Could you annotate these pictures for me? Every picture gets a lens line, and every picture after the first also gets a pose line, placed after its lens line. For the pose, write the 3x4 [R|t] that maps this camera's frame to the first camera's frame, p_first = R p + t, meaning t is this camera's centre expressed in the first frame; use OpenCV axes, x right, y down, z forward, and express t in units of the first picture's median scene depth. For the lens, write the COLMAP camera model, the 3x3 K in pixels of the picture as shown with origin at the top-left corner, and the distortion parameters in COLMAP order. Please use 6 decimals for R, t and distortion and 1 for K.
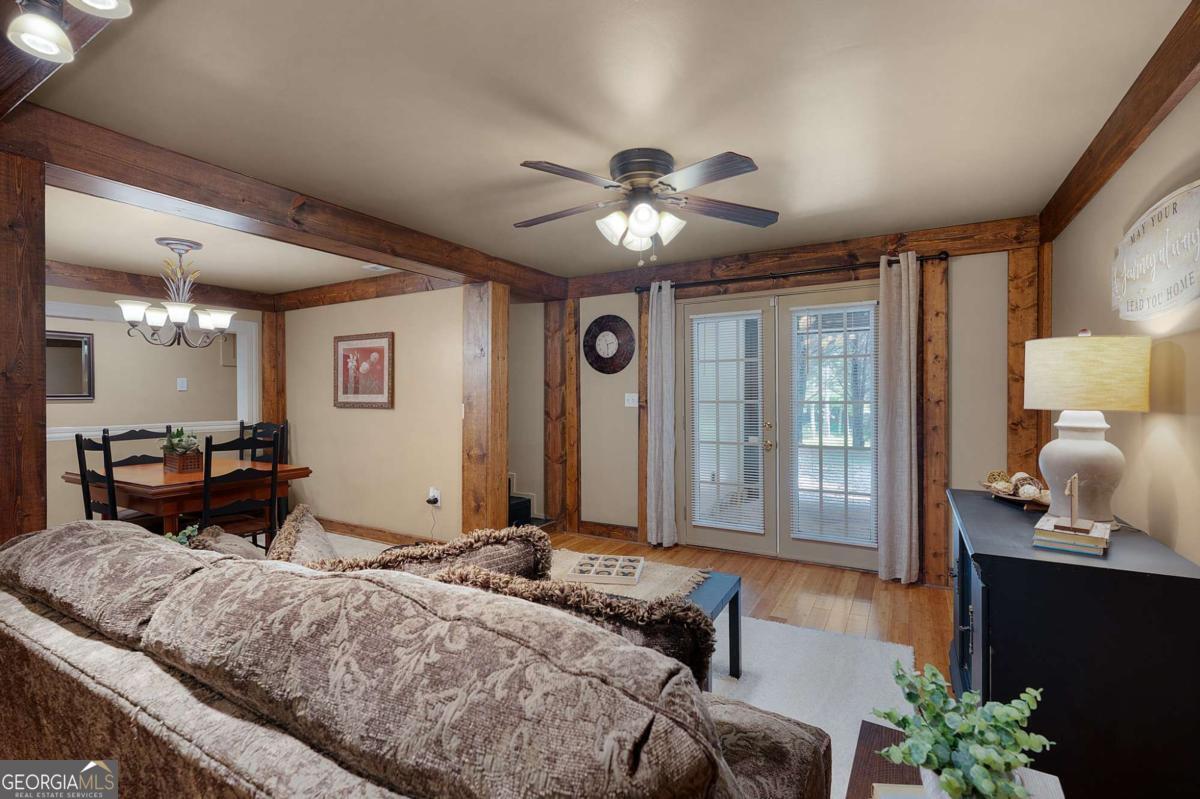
lens RADIAL K [[543.7, 0, 597.5], [0, 543.7, 400.4], [0, 0, 1]] dist [0.002389, 0.000016]
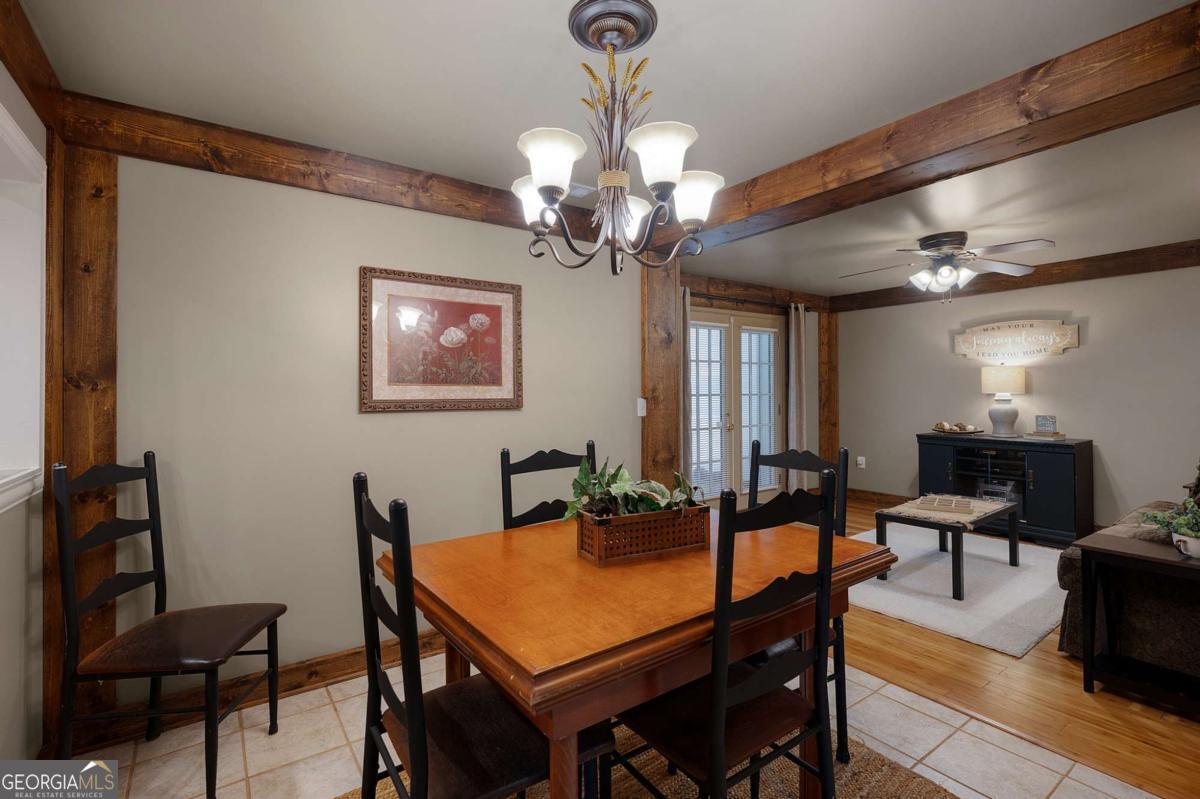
lens RADIAL K [[543.7, 0, 596.9], [0, 543.7, 393.0], [0, 0, 1]] dist [0.002389, 0.000016]
pose [[0.418355, -0.000799, 0.908283, -0.988494], [0.008369, 0.999961, -0.002976, 0.000113], [-0.908245, 0.008846, 0.418345, 0.716337]]
